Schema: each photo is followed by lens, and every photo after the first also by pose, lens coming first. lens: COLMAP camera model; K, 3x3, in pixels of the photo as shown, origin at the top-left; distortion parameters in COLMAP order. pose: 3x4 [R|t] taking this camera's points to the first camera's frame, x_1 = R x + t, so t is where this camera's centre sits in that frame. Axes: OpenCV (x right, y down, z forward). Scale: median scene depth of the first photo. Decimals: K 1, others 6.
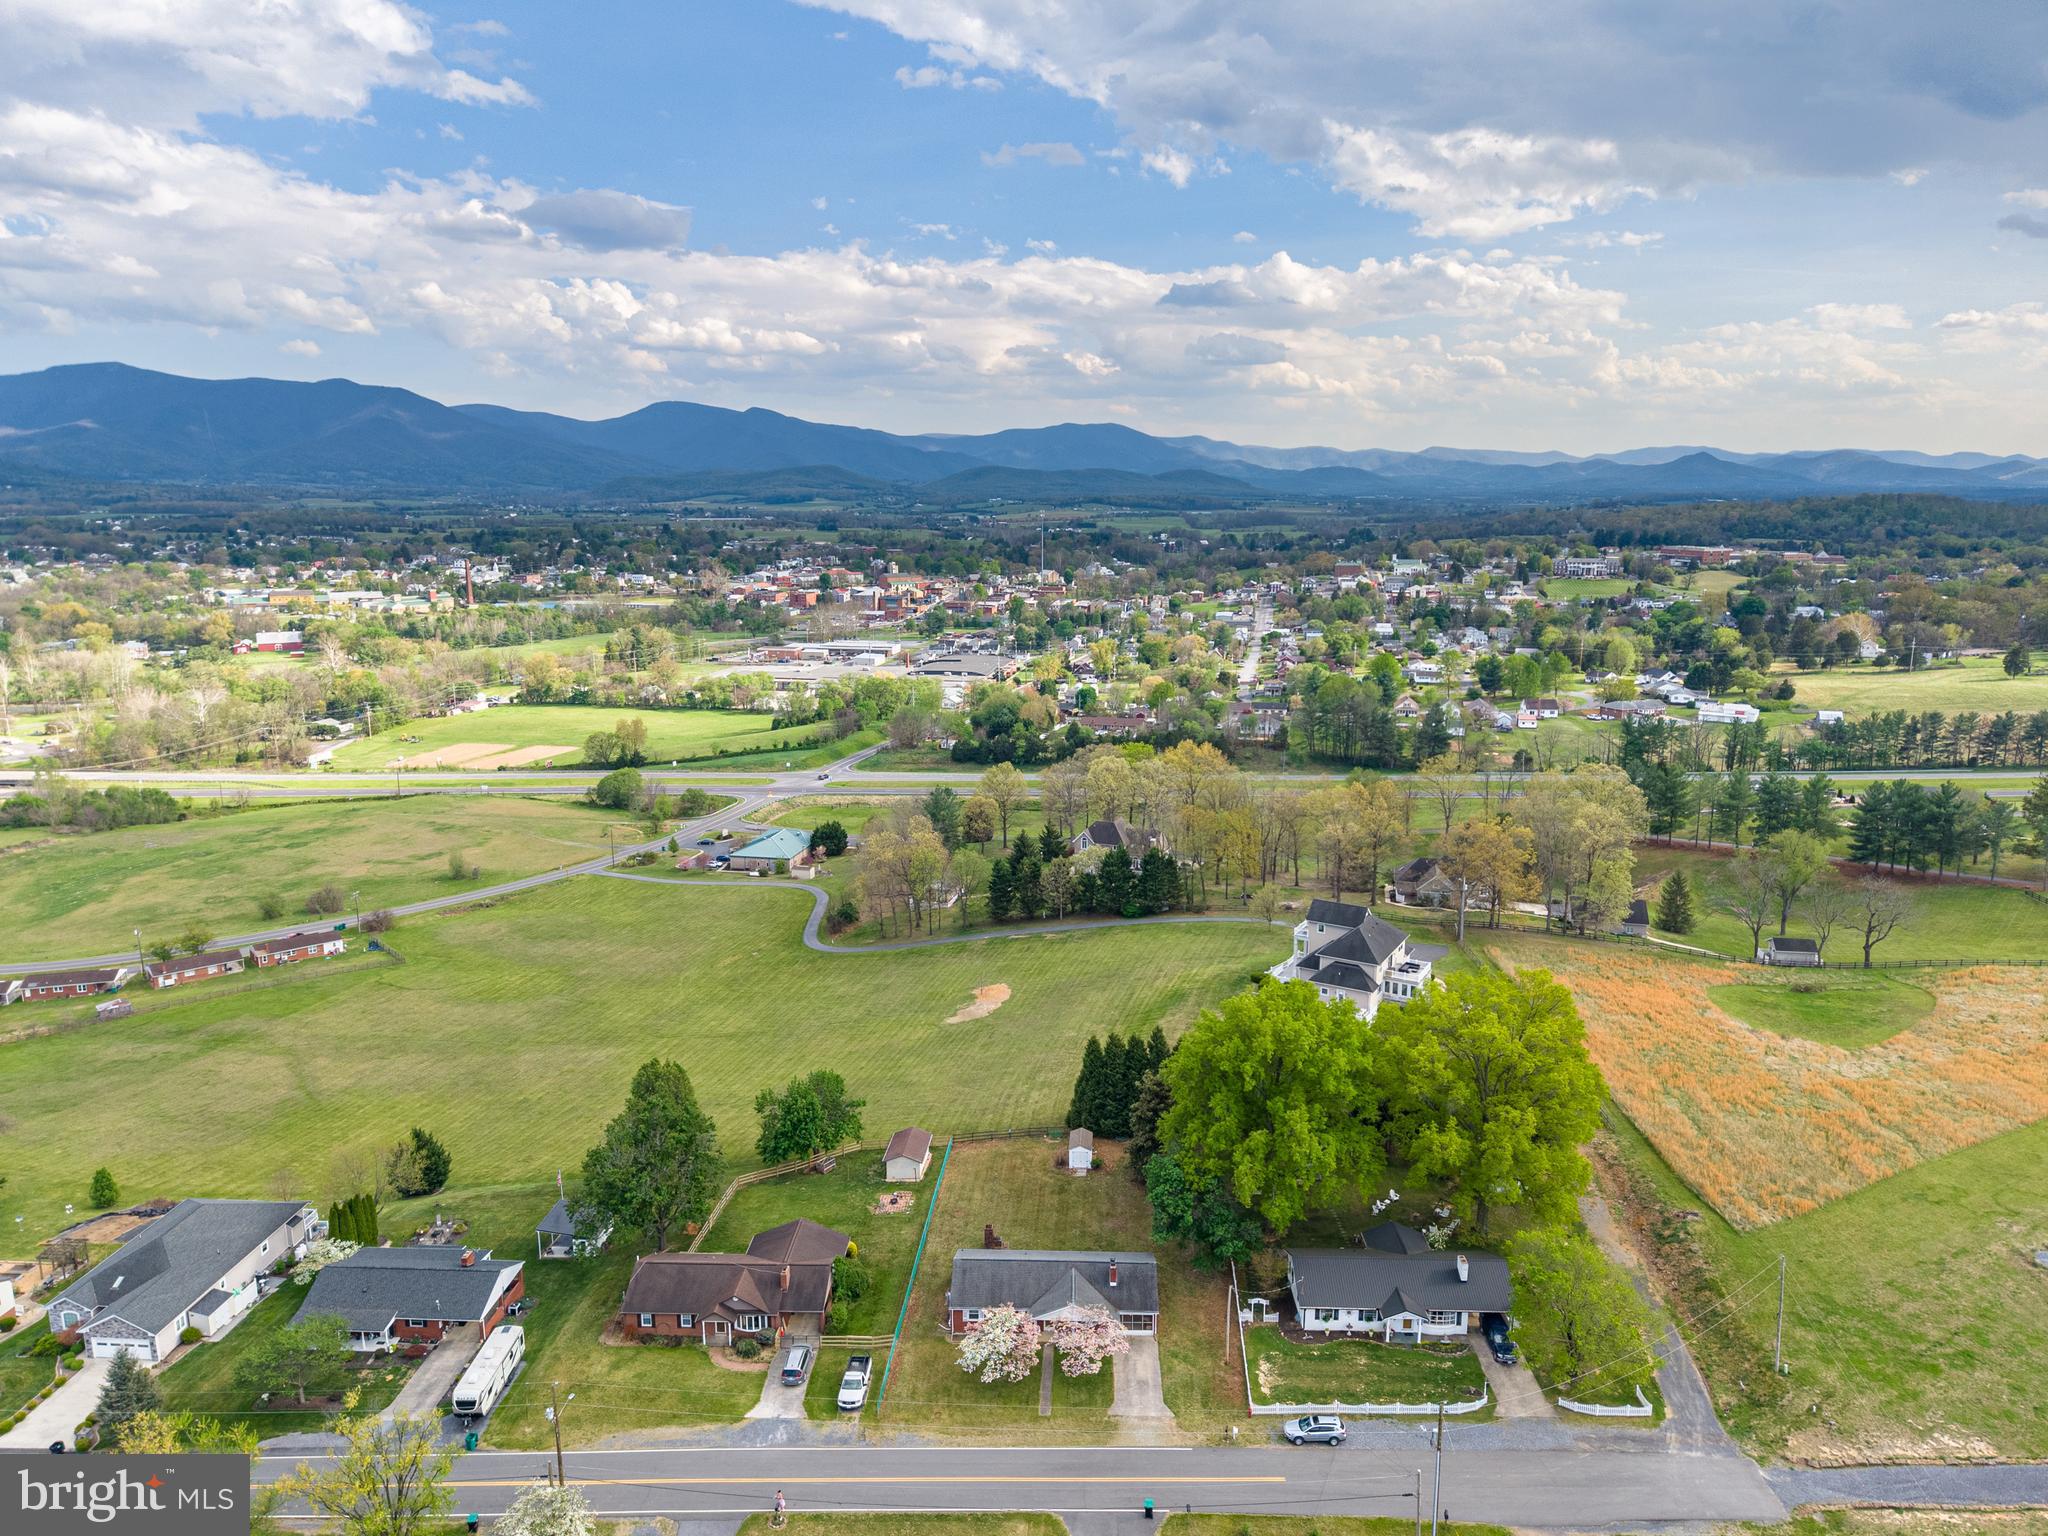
lens RADIAL K [[1369.2, 0, 1020.2], [0, 1369.2, 802.8], [0, 0, 1]] dist [0.038782, -0.038230]
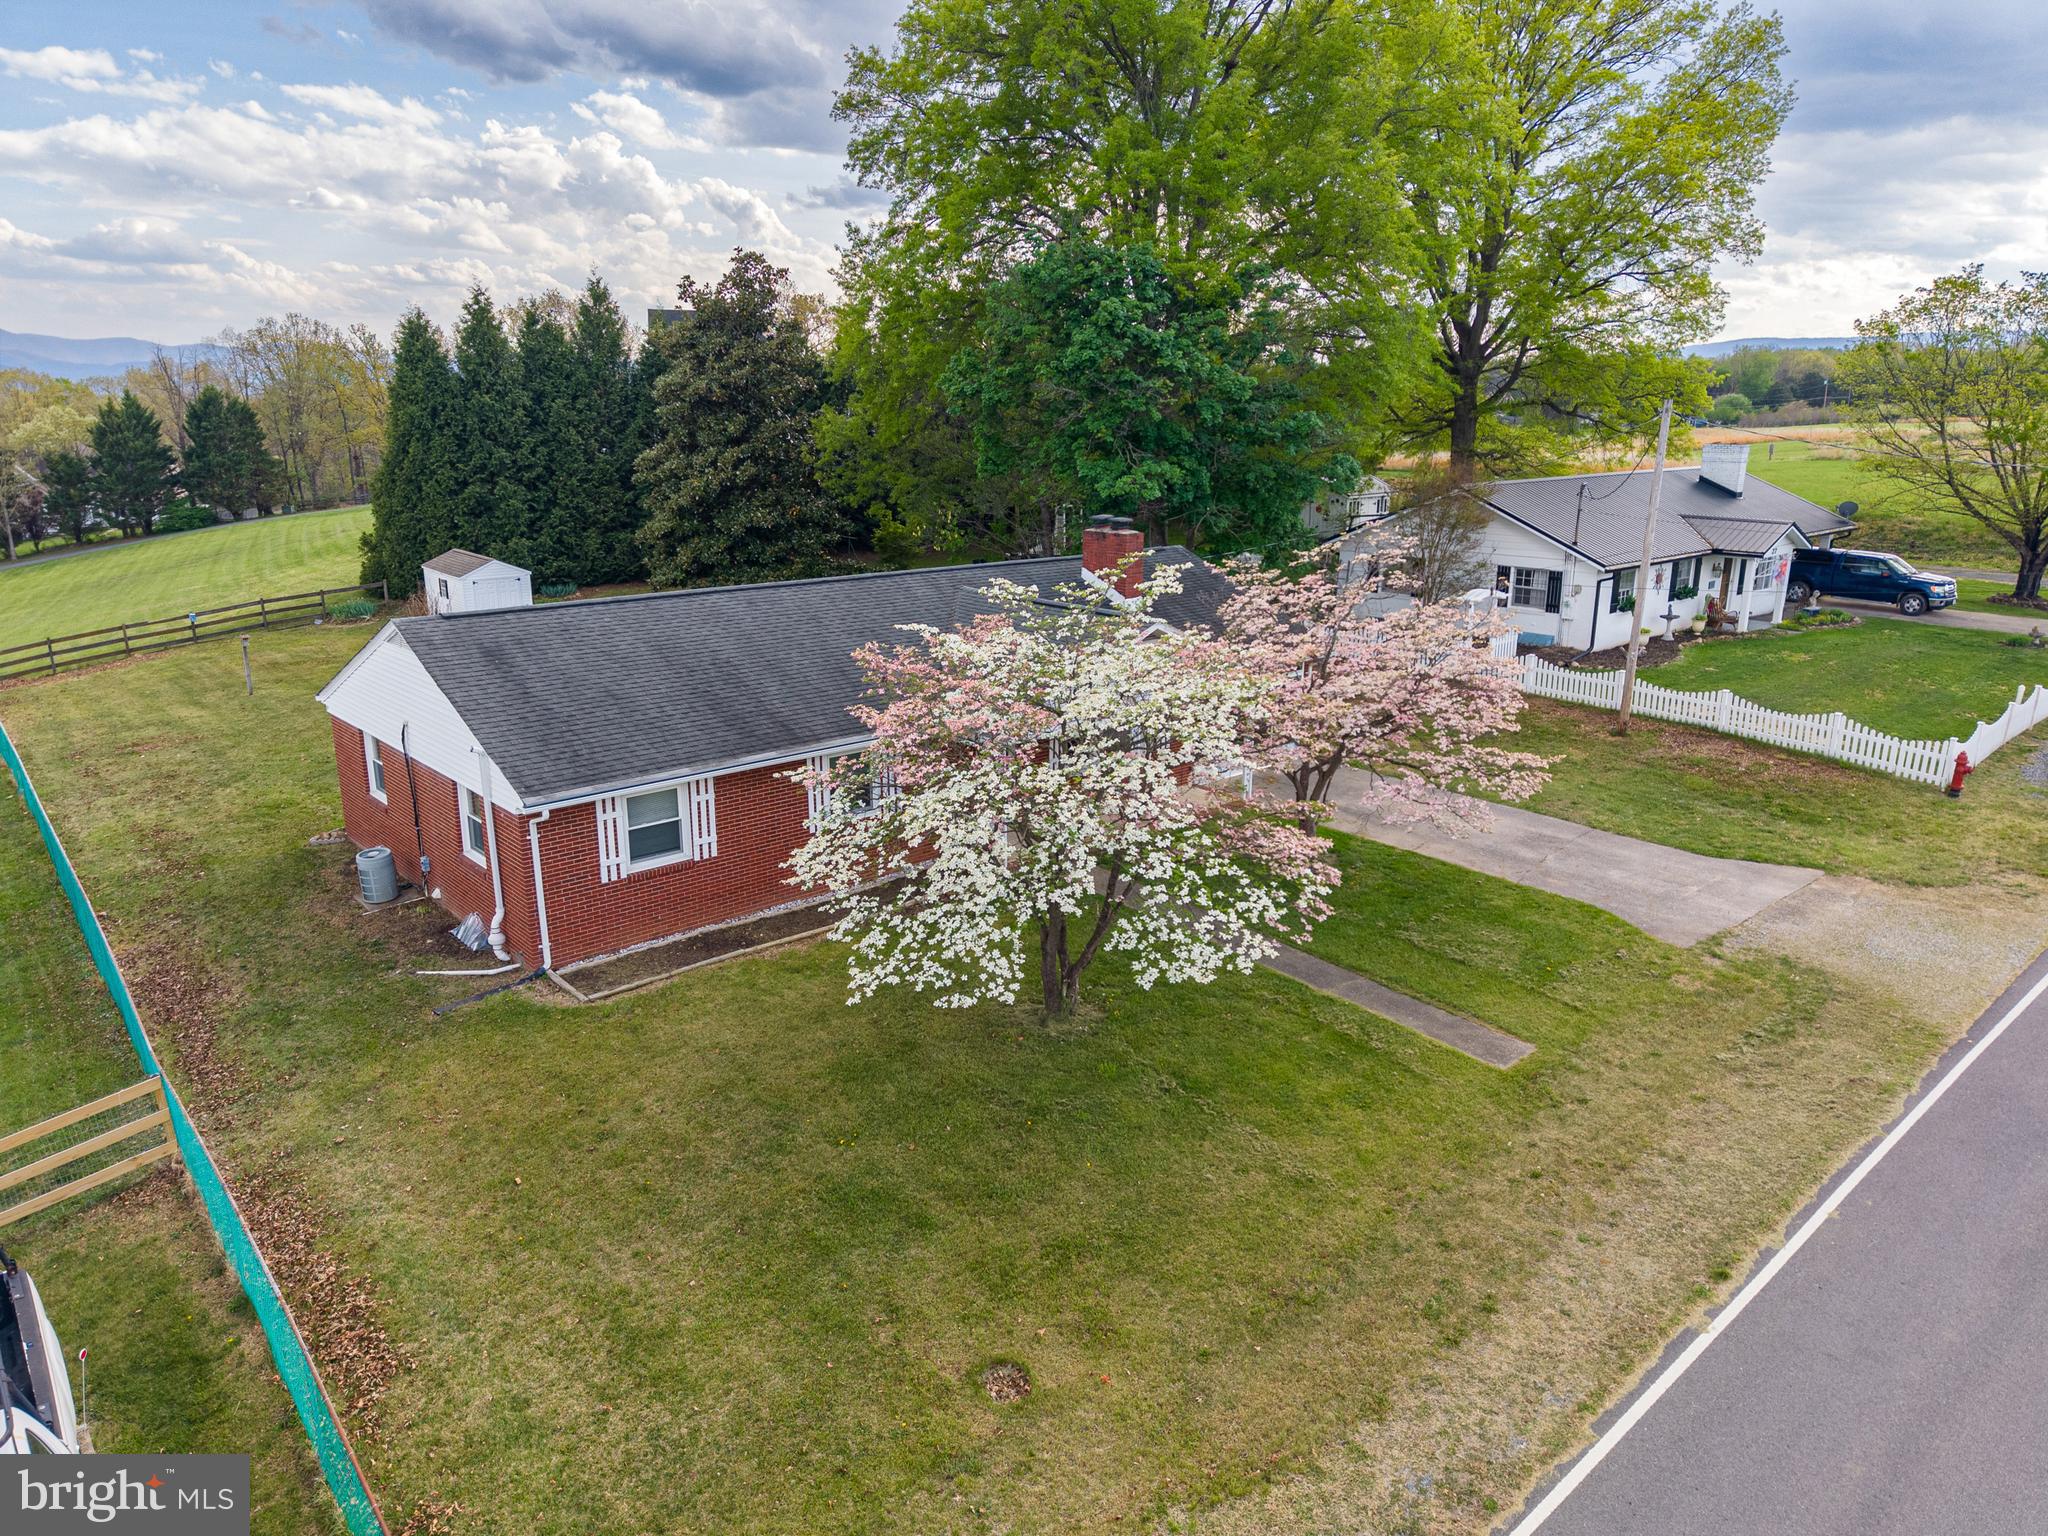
lens RADIAL K [[1369.2, 0, 1015.0], [0, 1369.2, 763.3], [0, 0, 1]] dist [0.038782, -0.038230]
pose [[0.723641, -0.172364, 0.668307, -0.029454], [0.150719, 0.984408, 0.090692, 0.091964], [-0.673519, 0.035098, 0.738336, 0.218511]]
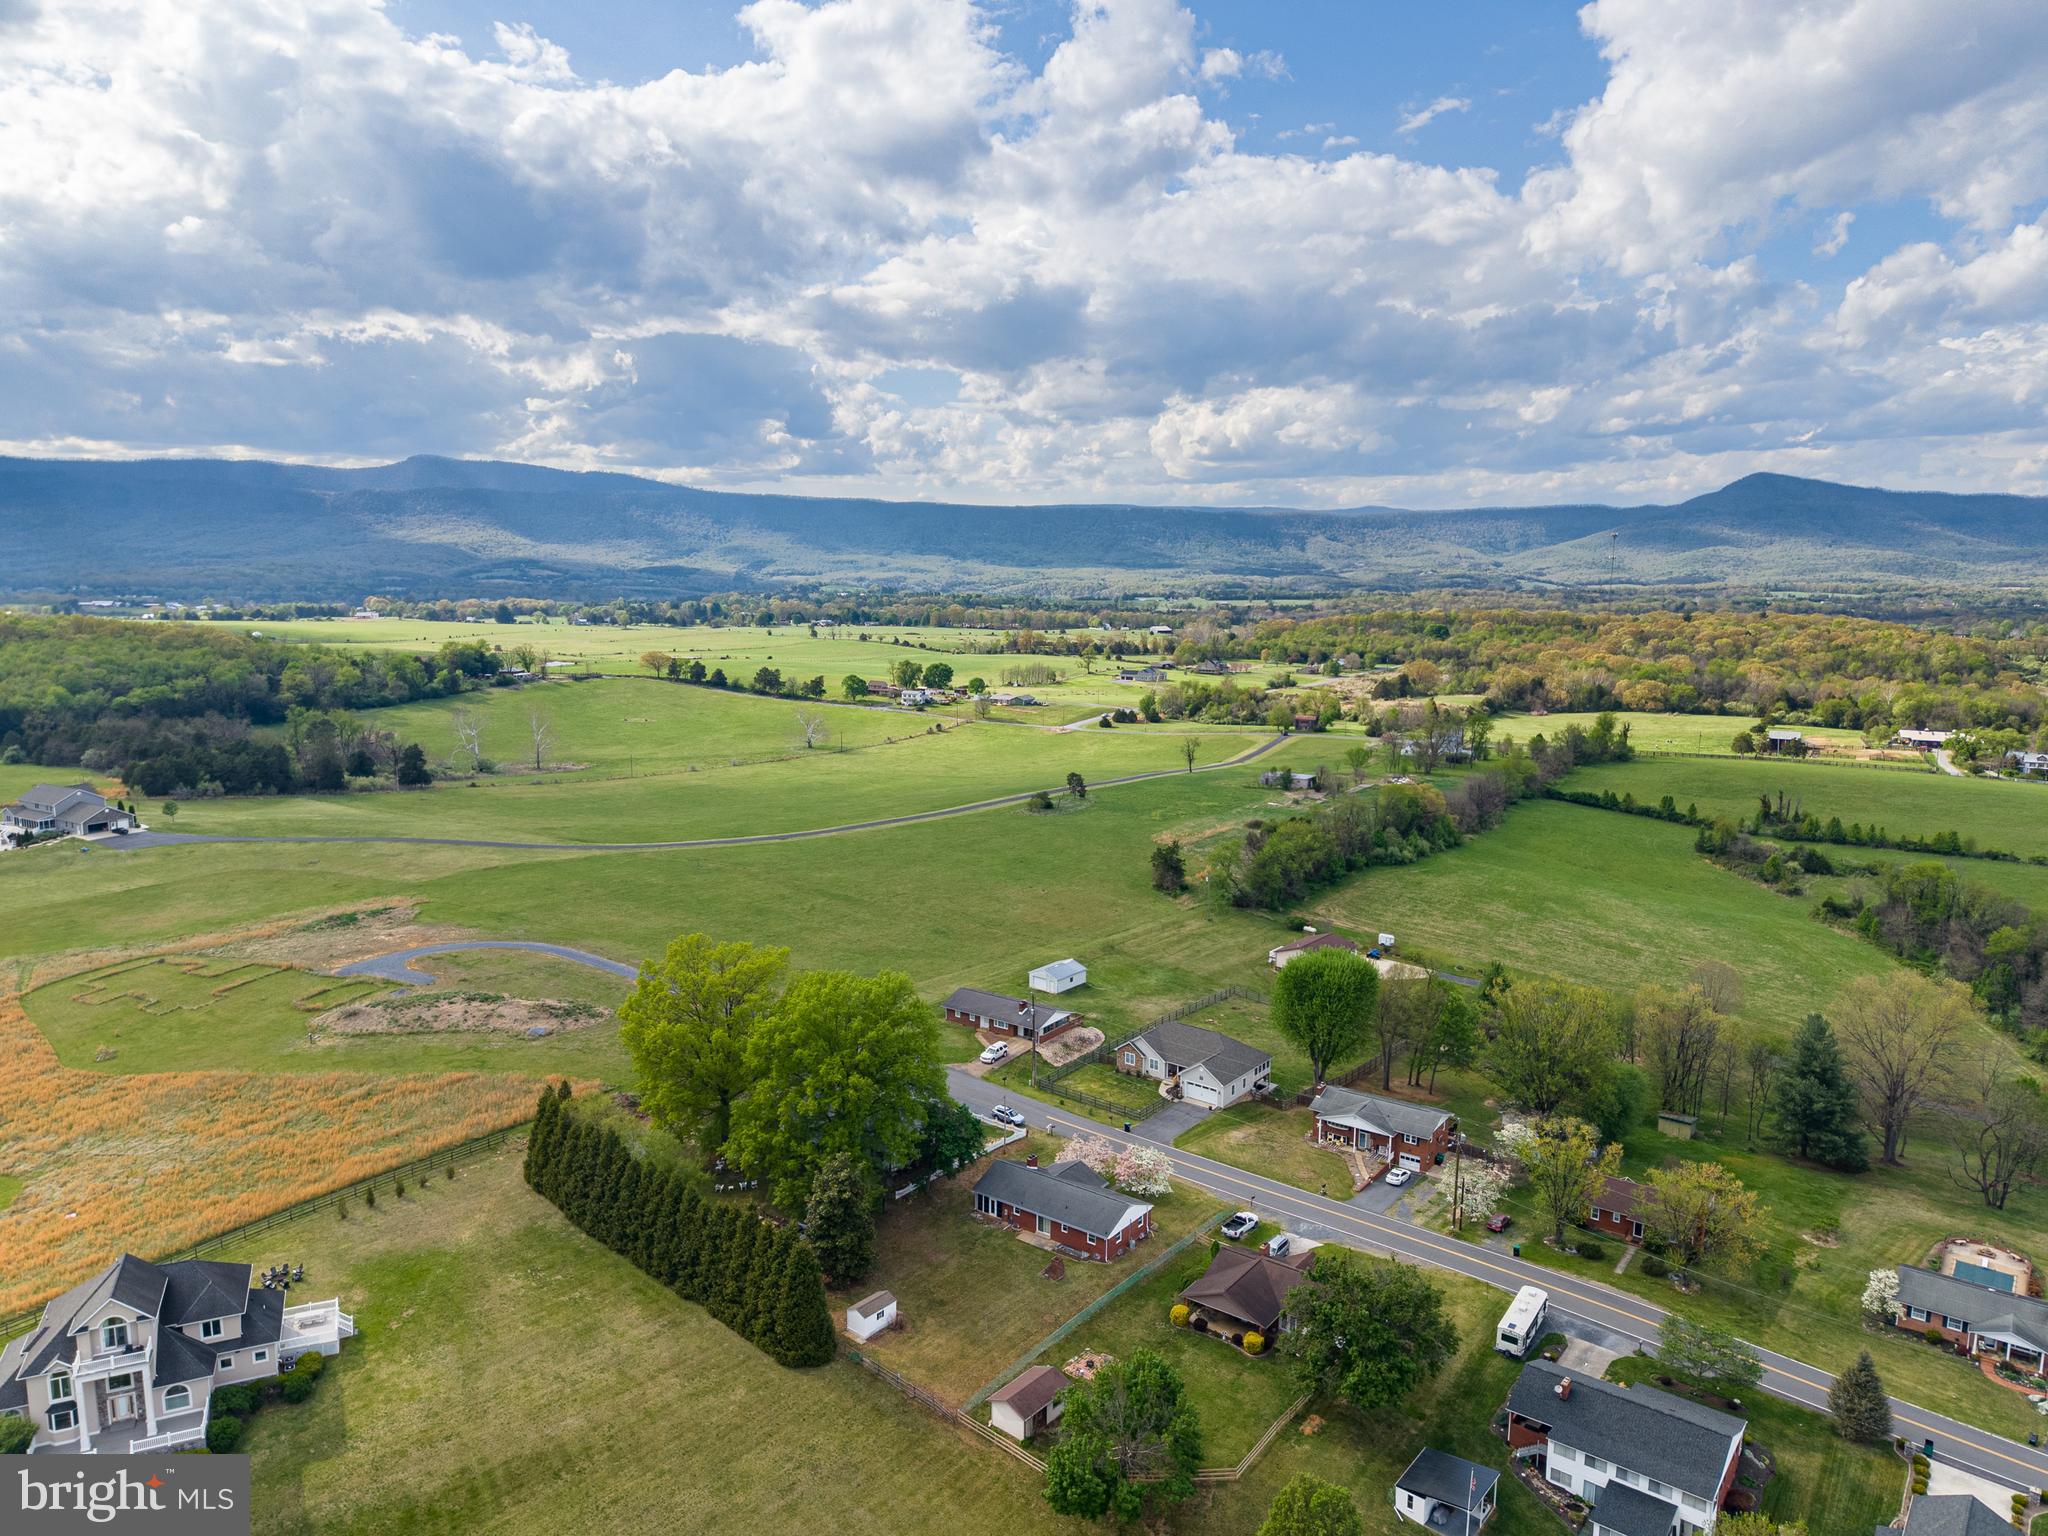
lens RADIAL K [[1369.2, 0, 1018.7], [0, 1369.2, 757.2], [0, 0, 1]] dist [0.038782, -0.038230]
pose [[-0.828108, -0.082517, 0.554463, -0.158291], [0.120244, 0.939935, 0.319473, -0.112283], [-0.547521, 0.331229, -0.768445, 0.489095]]
